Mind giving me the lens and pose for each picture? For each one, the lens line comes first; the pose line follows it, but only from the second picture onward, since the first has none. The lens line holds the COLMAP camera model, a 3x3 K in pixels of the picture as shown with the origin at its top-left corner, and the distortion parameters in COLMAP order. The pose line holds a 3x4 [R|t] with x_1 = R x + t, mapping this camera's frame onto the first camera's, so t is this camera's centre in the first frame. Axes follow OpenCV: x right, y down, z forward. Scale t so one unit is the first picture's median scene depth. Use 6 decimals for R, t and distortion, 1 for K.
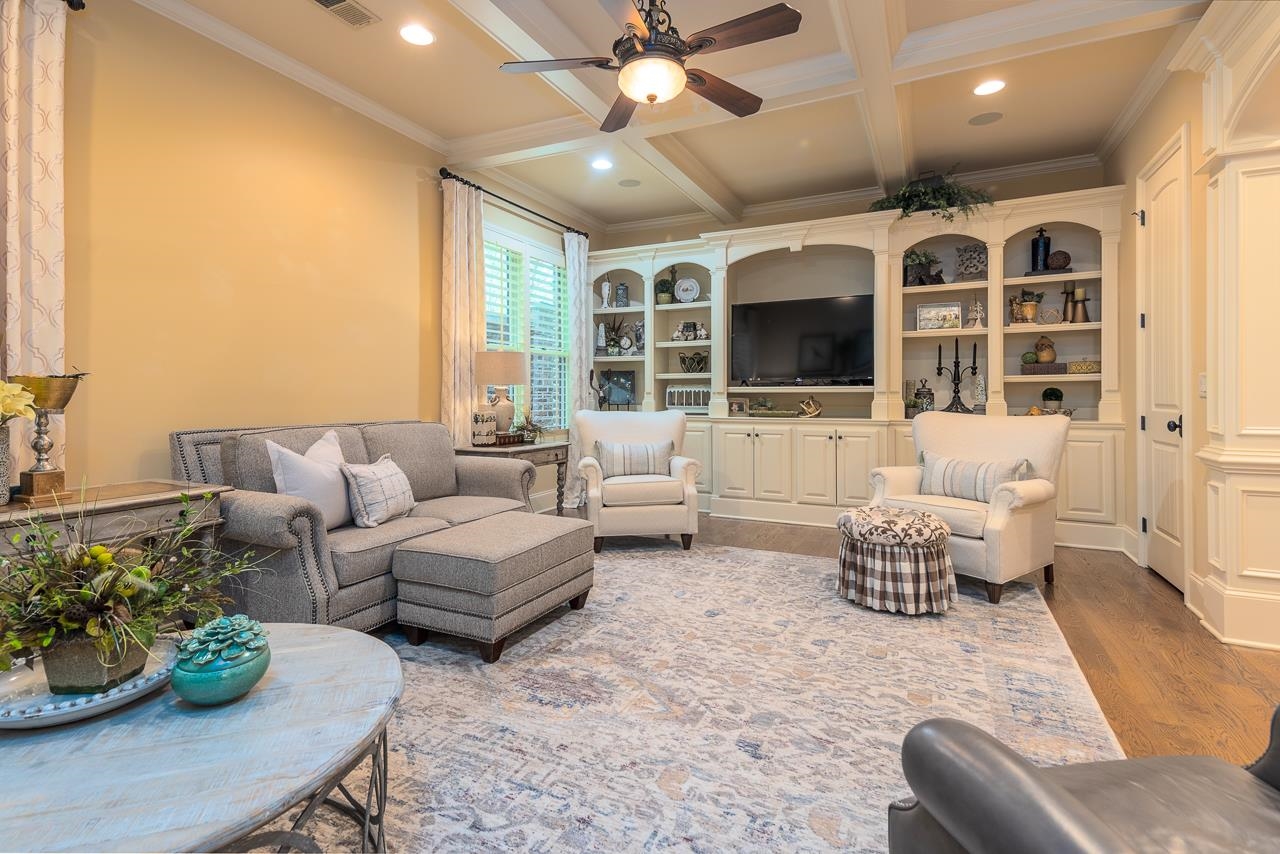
lens RADIAL K [[617.2, 0, 624.1], [0, 617.2, 389.3], [0, 0, 1]] dist [0.038659, -0.009793]
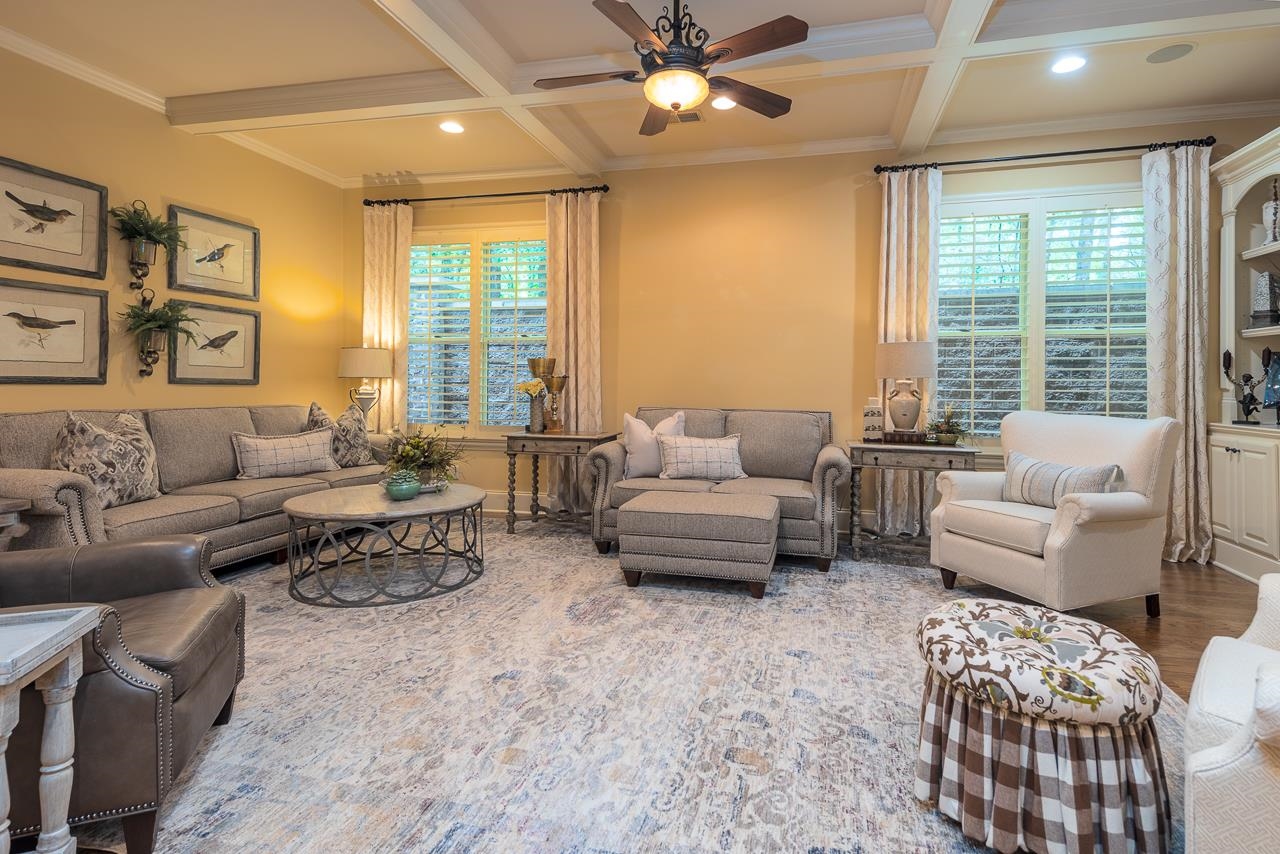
lens RADIAL K [[617.2, 0, 660.6], [0, 617.2, 379.1], [0, 0, 1]] dist [0.038659, -0.009793]
pose [[0.217491, -0.007909, -0.976030, 1.023182], [-0.001477, 0.999963, -0.008432, 0.003532], [0.976061, 0.003275, 0.217471, 0.717130]]
